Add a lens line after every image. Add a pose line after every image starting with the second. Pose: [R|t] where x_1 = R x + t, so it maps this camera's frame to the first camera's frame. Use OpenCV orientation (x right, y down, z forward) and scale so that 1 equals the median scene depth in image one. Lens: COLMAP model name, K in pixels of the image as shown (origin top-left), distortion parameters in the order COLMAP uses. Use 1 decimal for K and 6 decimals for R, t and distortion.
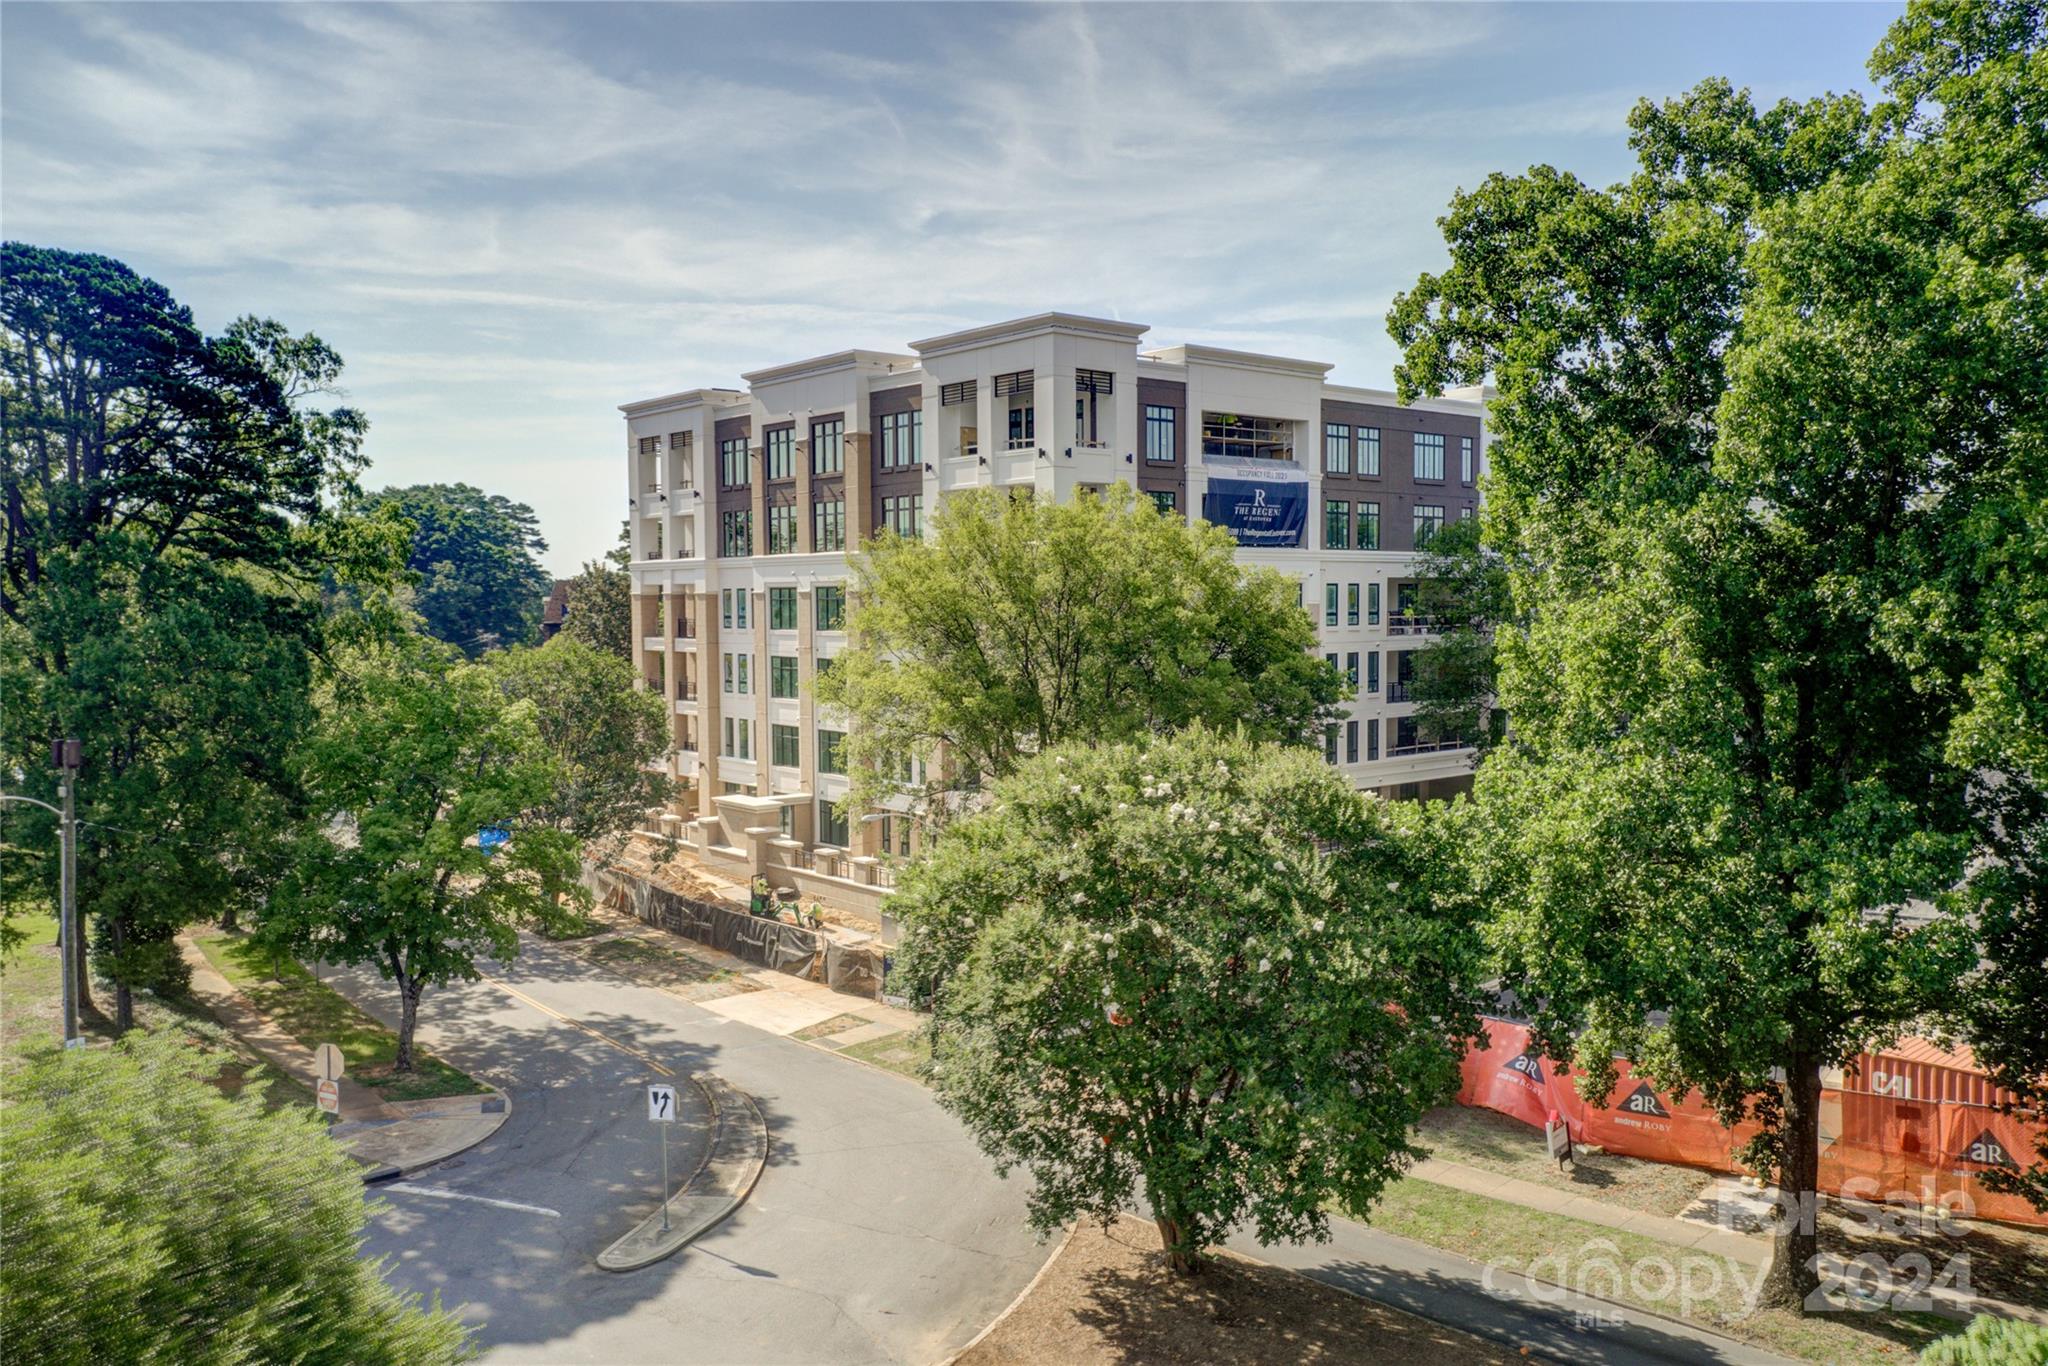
lens RADIAL K [[1647.6, 0, 1018.4], [0, 1647.6, 709.6], [0, 0, 1]] dist [-0.006043, 0.002558]
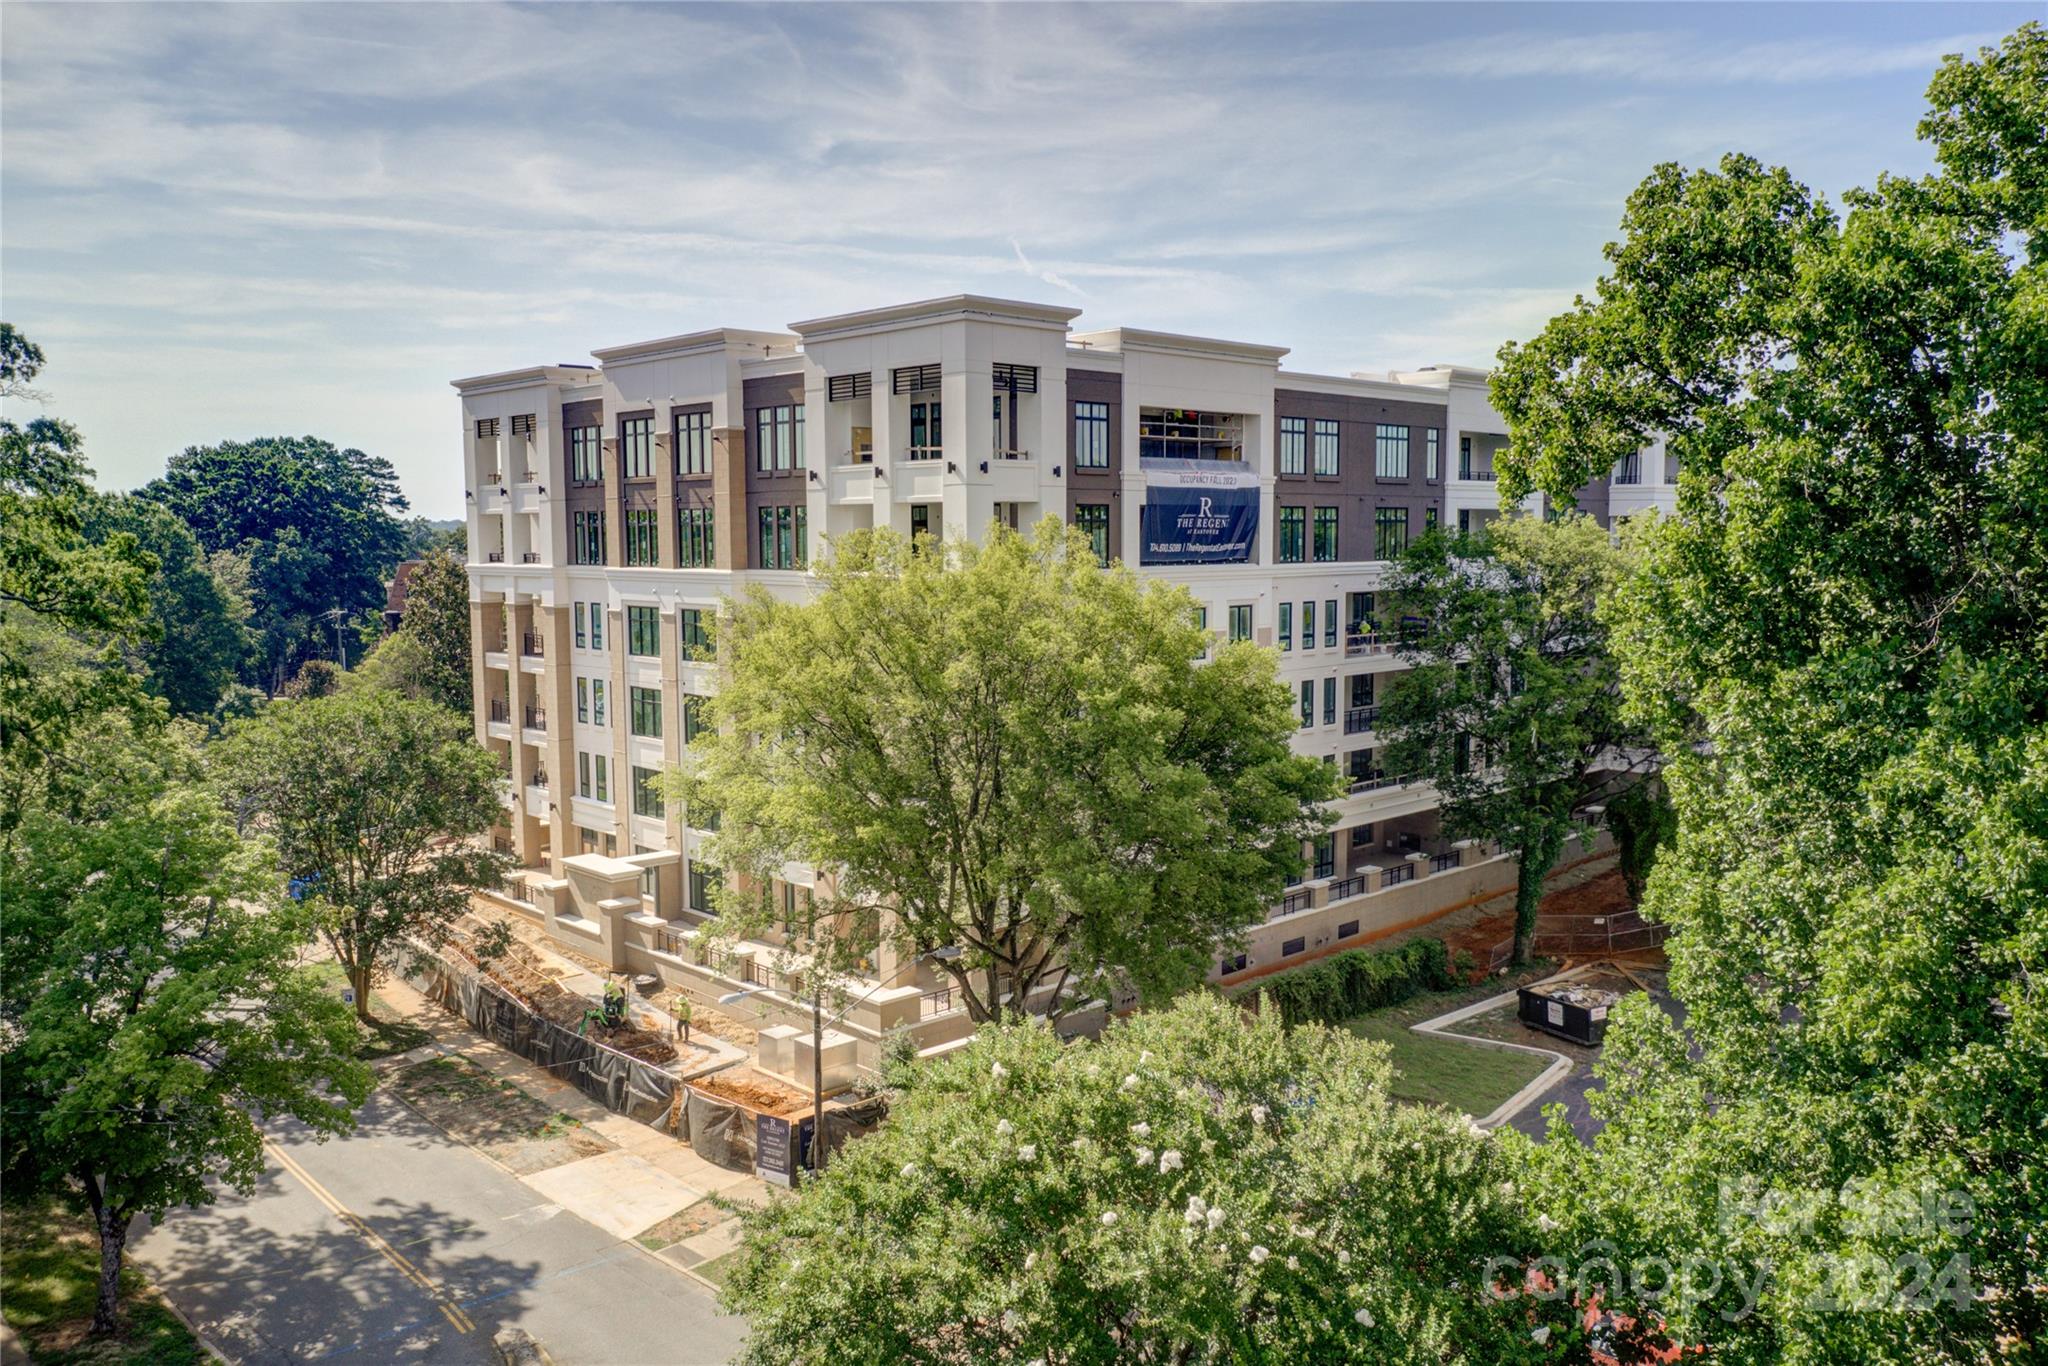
lens RADIAL K [[1586.3, 0, 1024.0], [0, 1586.3, 683.0], [0, 0, 1]] dist [-0.008767, -0.002328]
pose [[0.997762, -0.004624, 0.066705, -0.002504], [0.002056, 0.999256, 0.038506, -0.069005], [-0.066833, -0.038282, 0.997029, 0.182895]]
